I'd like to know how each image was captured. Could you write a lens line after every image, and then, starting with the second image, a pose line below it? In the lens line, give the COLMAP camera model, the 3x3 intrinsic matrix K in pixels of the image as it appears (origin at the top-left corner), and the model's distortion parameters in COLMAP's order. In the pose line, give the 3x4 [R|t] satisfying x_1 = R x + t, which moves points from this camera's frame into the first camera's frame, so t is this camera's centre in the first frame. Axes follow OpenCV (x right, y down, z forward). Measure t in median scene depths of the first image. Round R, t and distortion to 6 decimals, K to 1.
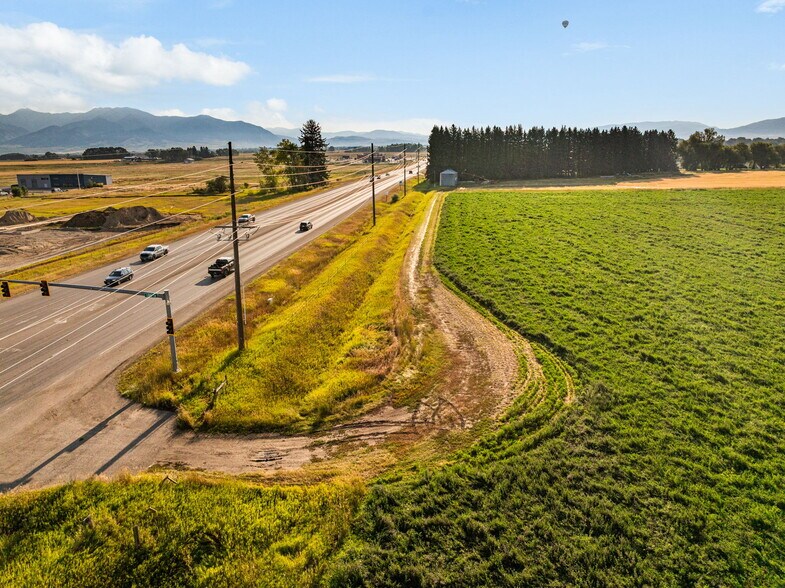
lens RADIAL K [[550.5, 0, 392.5], [0, 550.5, 294.0], [0, 0, 1]] dist [-0.039642, 0.005124]
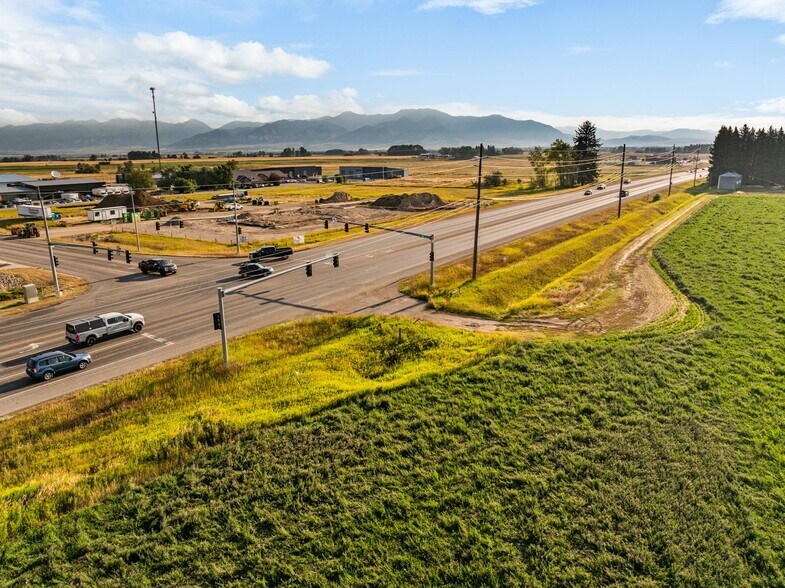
lens RADIAL K [[550.5, 0, 392.5], [0, 550.5, 294.0], [0, 0, 1]] dist [-0.039642, 0.005124]
pose [[0.879522, 0.123796, -0.459473, 0.063355], [-0.122986, 0.991898, 0.031828, 0.032703], [0.459690, 0.028515, 0.887621, -0.124703]]
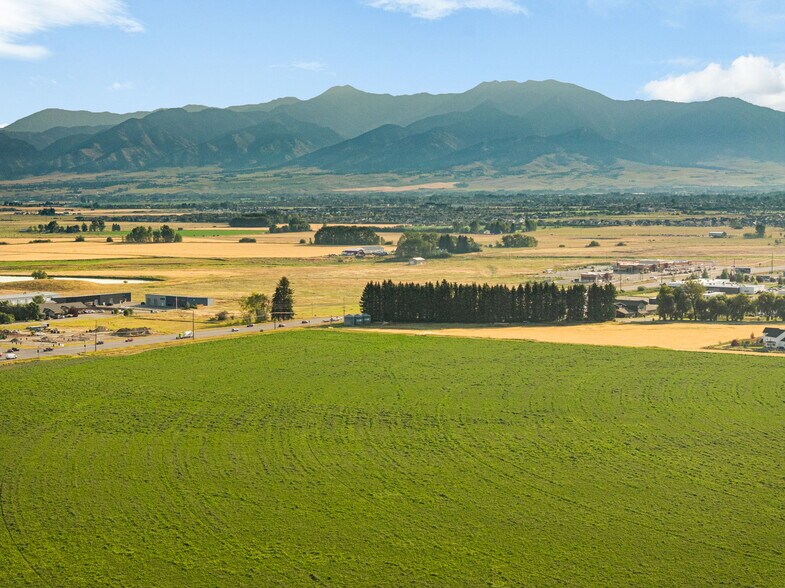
lens RADIAL K [[1570.5, 0, 392.5], [0, 1570.5, 294.0], [0, 0, 1]] dist [-0.085308, 0.109266]
pose [[0.852883, 0.045152, -0.520146, 3.453390], [-0.139107, 0.979893, -0.143033, 0.445097], [0.503229, 0.194346, 0.842015, -3.630067]]
